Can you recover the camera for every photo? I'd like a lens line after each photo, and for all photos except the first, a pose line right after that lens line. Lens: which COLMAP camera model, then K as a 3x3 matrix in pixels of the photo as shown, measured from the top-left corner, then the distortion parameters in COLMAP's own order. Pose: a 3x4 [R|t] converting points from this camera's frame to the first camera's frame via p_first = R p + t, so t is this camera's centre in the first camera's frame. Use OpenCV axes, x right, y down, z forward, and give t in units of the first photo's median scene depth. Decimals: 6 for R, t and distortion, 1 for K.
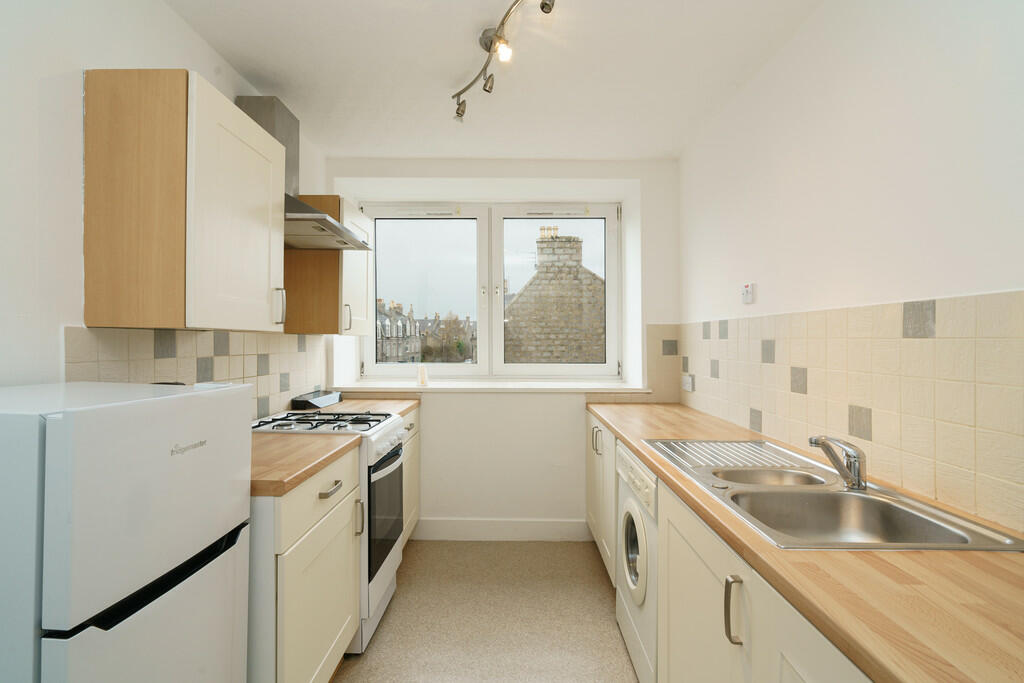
lens RADIAL K [[480.8, 0, 512.0], [0, 480.8, 341.5], [0, 0, 1]] dist [-0.000615, -0.000042]
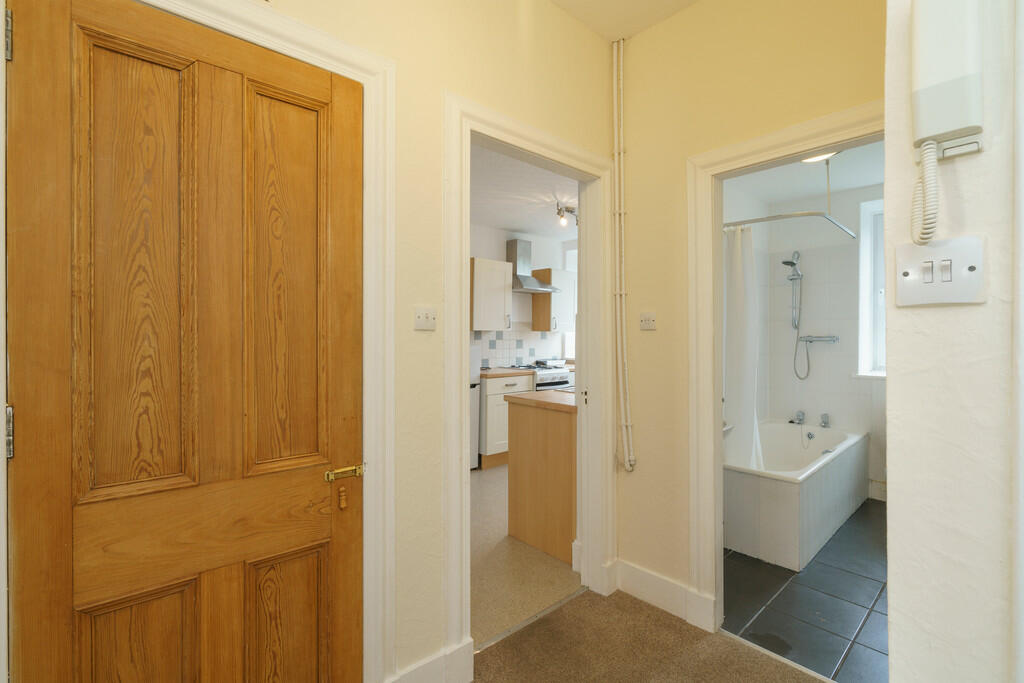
lens RADIAL K [[463.2, 0, 512.0], [0, 463.2, 341.5], [0, 0, 1]] dist [-0.000043, 0.000005]
pose [[0.680991, 0.005186, -0.732273, 1.182829], [0.003159, 0.999945, 0.010019, 0.010930], [0.732285, -0.009136, 0.680938, -0.641312]]
